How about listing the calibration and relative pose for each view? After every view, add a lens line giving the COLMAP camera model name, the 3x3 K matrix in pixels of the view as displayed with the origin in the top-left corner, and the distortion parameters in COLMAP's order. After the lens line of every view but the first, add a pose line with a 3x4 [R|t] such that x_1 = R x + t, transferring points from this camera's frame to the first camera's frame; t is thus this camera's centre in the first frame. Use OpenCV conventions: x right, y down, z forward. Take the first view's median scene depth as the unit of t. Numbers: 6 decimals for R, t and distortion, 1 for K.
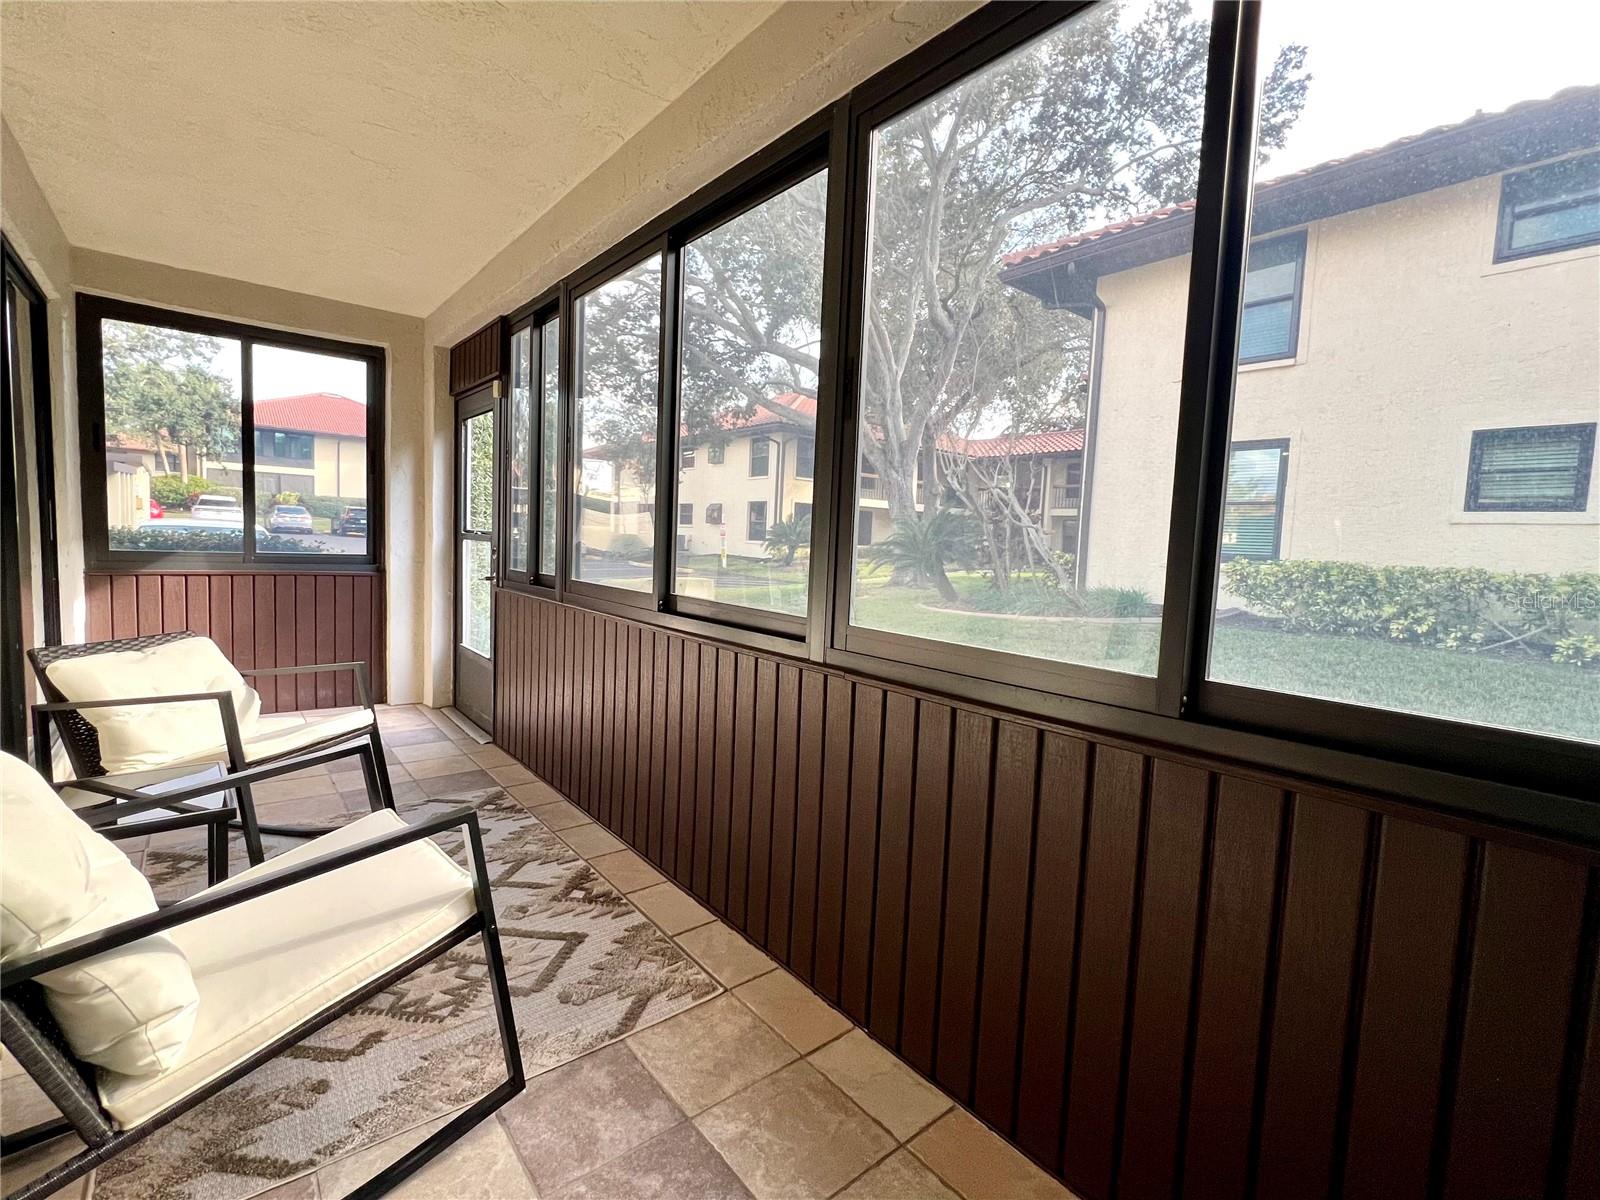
lens RADIAL K [[732.5, 0, 800.0], [0, 732.5, 600.0], [0, 0, 1]] dist [-0.008779, -0.000345]
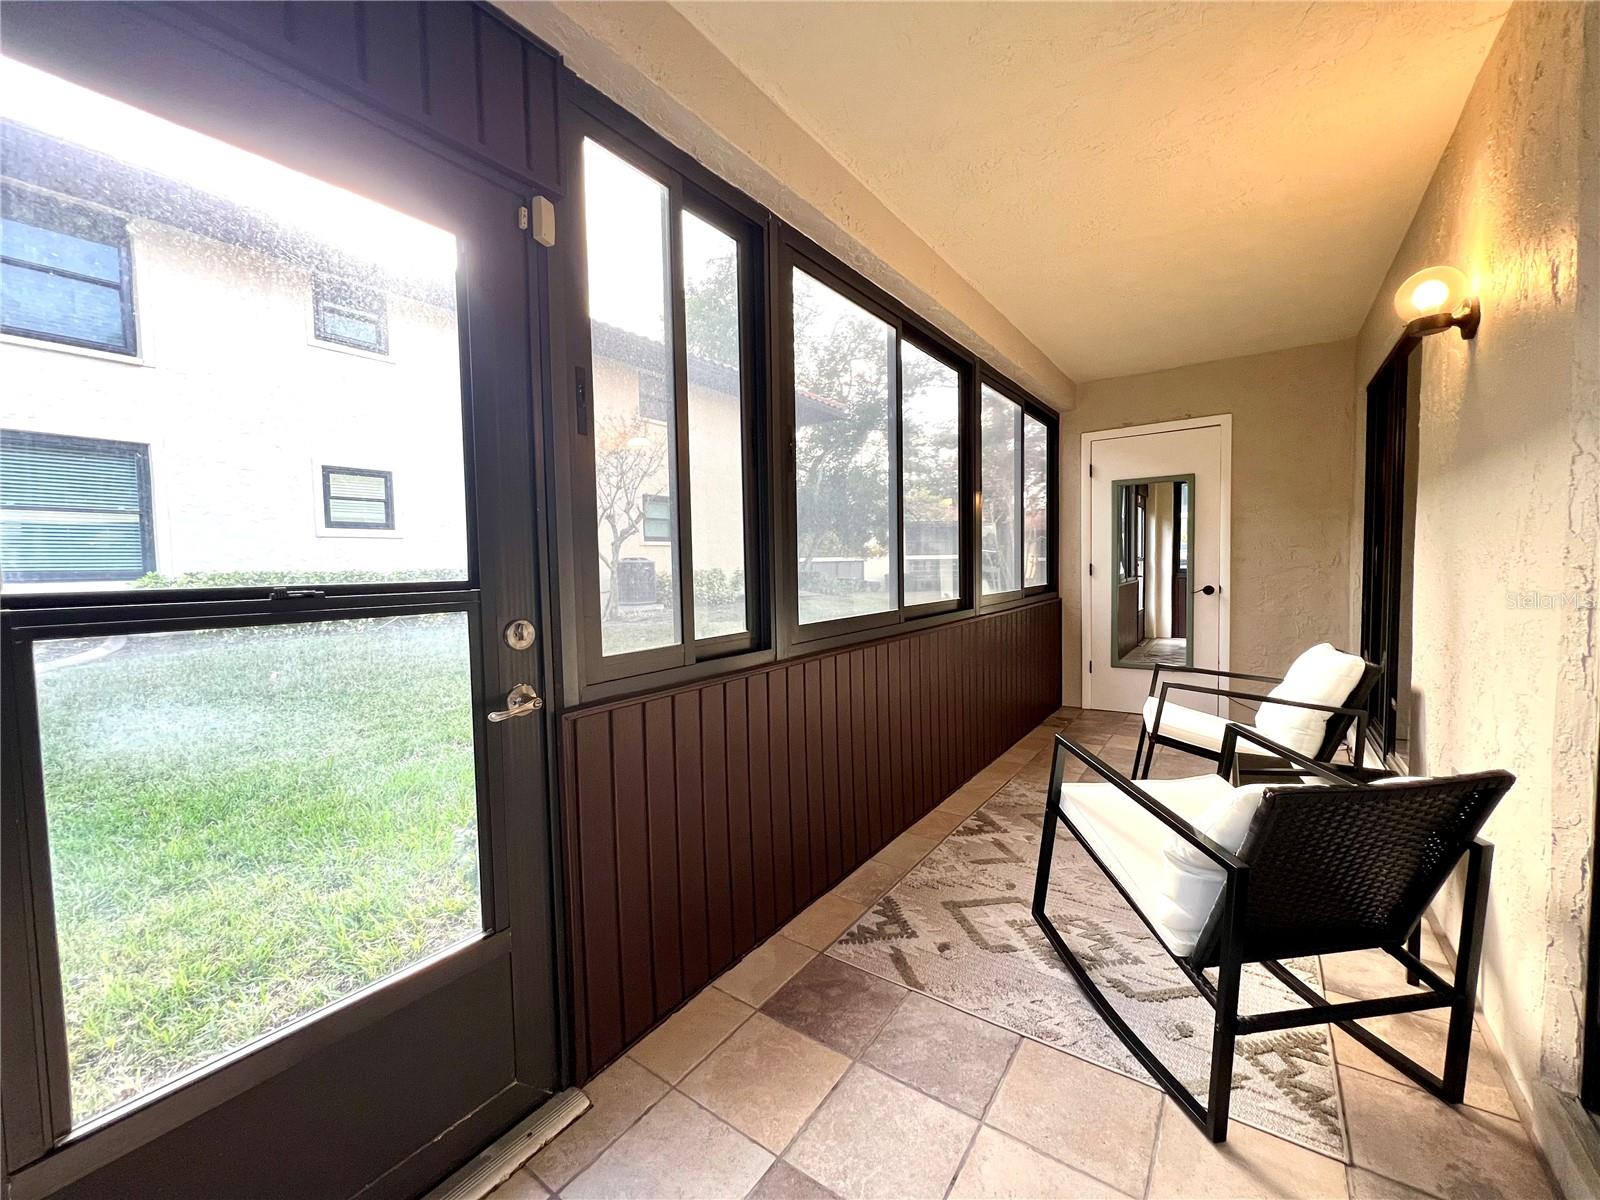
lens RADIAL K [[636.9, 0, 795.1], [0, 636.9, 598.0], [0, 0, 1]] dist [-0.002085, 0.000336]
pose [[-0.264487, -0.087665, 0.960396, -0.841348], [0.083079, 0.990087, 0.113255, -0.116747], [-0.960804, 0.109743, -0.254582, 1.030694]]
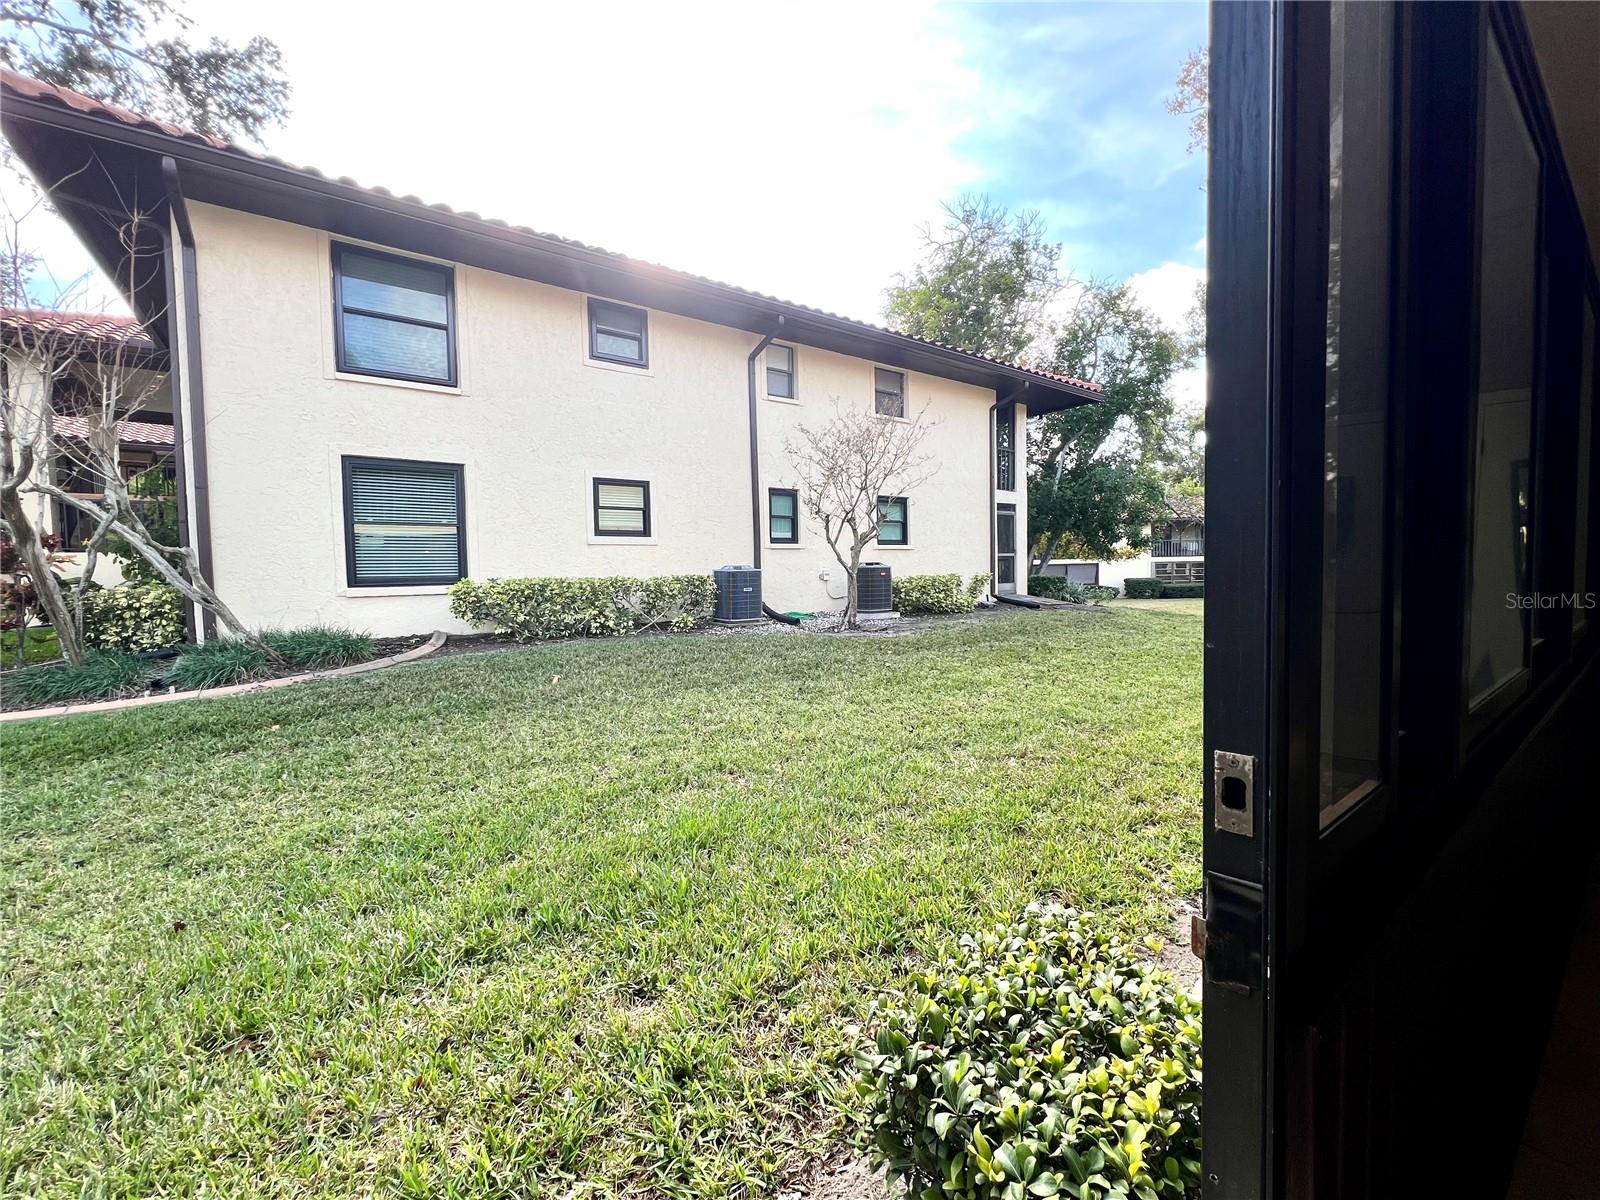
lens RADIAL K [[642.8, 0, 800.0], [0, 642.8, 600.0], [0, 0, 1]] dist [-0.010708, 0.000010]
pose [[0.042854, -0.088177, 0.995183, -0.599632], [0.098239, 0.991642, 0.083633, -0.133608], [-0.994240, 0.094182, 0.051158, 1.164229]]
